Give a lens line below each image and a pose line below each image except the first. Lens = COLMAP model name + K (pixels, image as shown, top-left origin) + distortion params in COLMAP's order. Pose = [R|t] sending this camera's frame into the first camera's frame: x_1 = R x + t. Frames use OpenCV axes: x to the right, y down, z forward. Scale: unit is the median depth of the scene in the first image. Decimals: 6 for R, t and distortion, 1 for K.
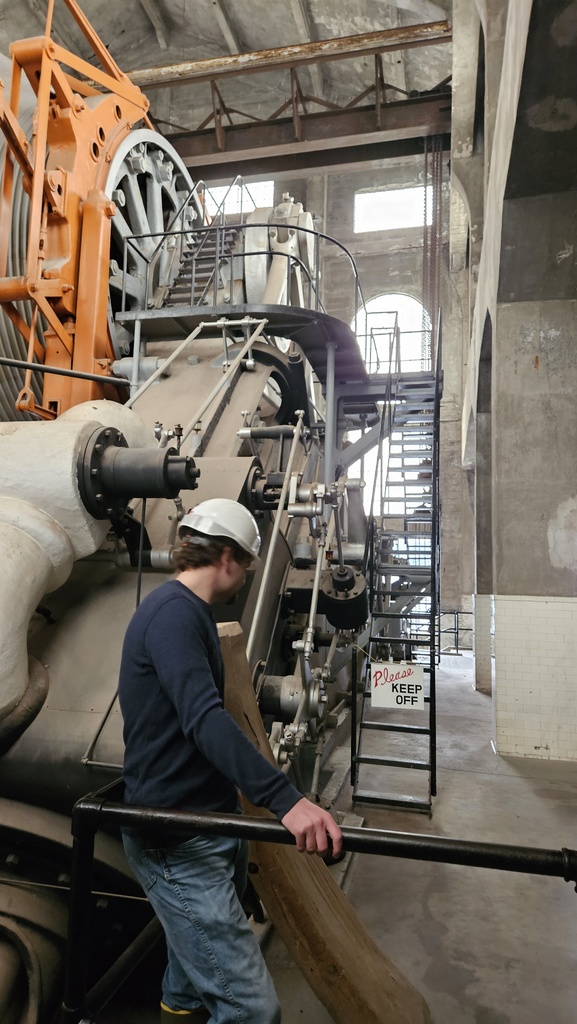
lens RADIAL K [[686.4, 0, 288.5], [0, 686.4, 512.0], [0, 0, 1]] dist [0.004683, -0.005872]
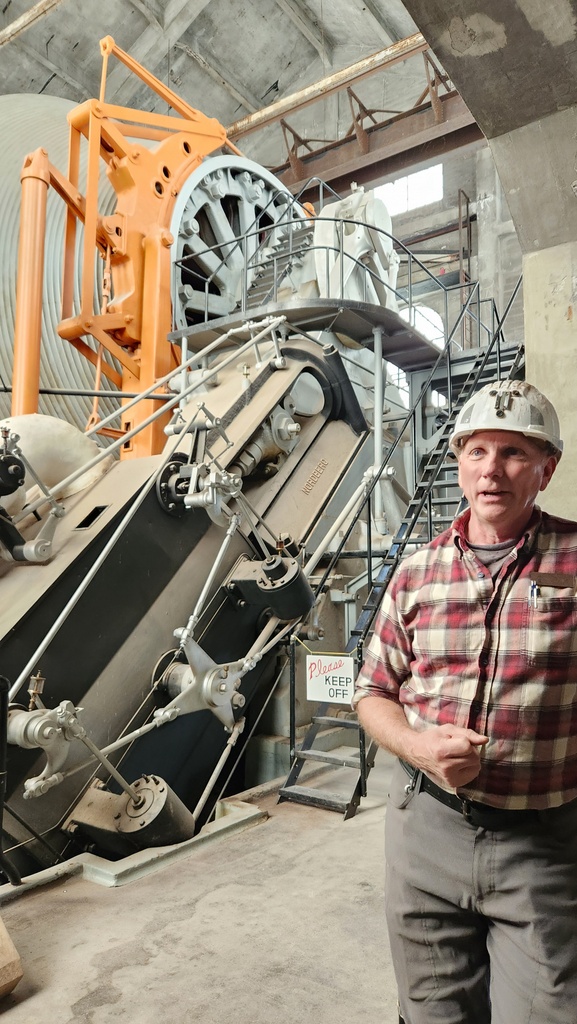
lens RADIAL K [[691.6, 0, 288.5], [0, 691.6, 512.0], [0, 0, 1]] dist [-0.004081, 0.001266]
pose [[0.933548, -0.069640, -0.351622, 0.288702], [0.065316, 0.997572, -0.024158, 0.027322], [0.352450, -0.000414, 0.935830, 0.053277]]
